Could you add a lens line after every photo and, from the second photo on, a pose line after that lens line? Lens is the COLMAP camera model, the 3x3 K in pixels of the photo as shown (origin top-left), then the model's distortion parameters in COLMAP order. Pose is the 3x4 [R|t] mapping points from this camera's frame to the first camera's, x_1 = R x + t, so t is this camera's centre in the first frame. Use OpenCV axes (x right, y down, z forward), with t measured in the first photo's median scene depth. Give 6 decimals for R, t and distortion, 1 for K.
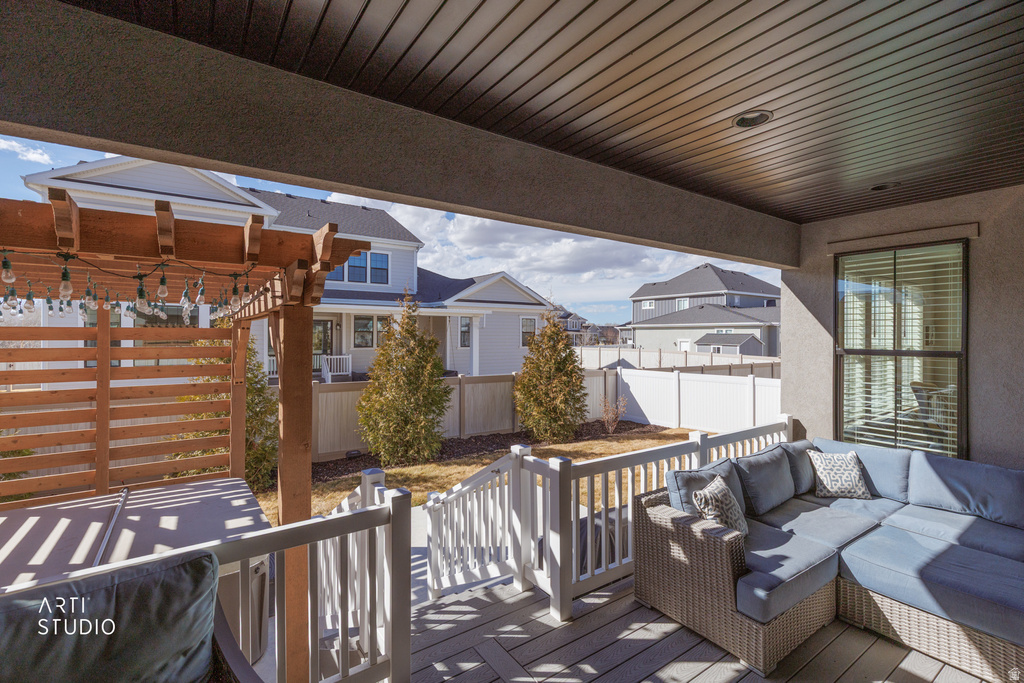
lens RADIAL K [[453.3, 0, 512.0], [0, 453.3, 341.5], [0, 0, 1]] dist [-0.000866, 0.000132]
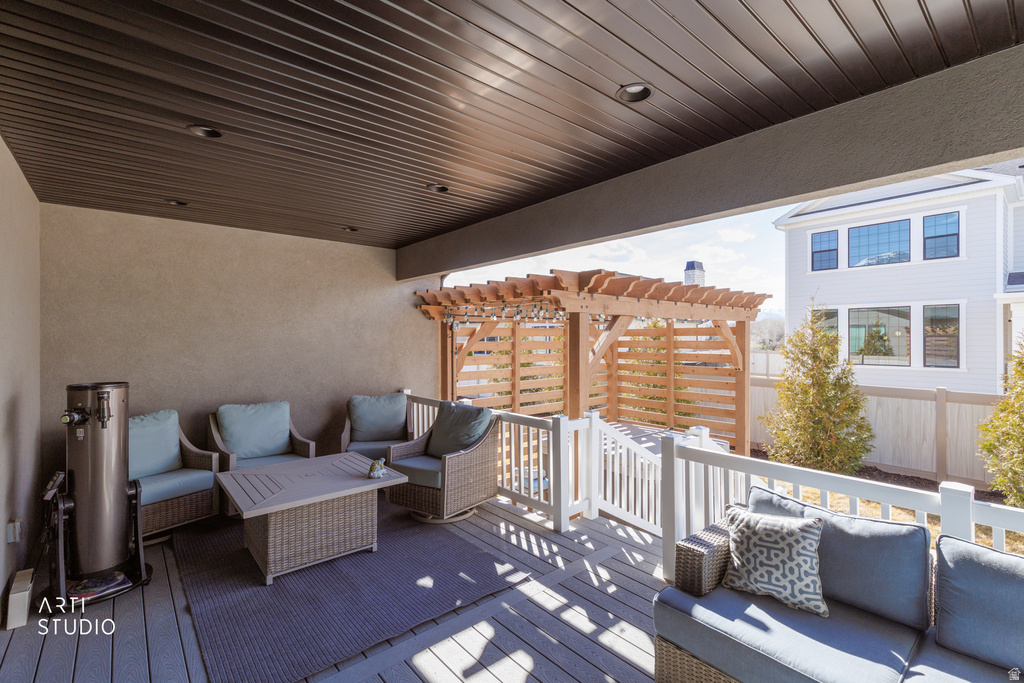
lens RADIAL K [[453.3, 0, 512.0], [0, 453.3, 341.5], [0, 0, 1]] dist [-0.000866, 0.000132]
pose [[0.112556, 0.012426, -0.993568, 1.245867], [0.002157, 0.999916, 0.012749, 0.025262], [0.993643, -0.003578, 0.112519, 0.540778]]
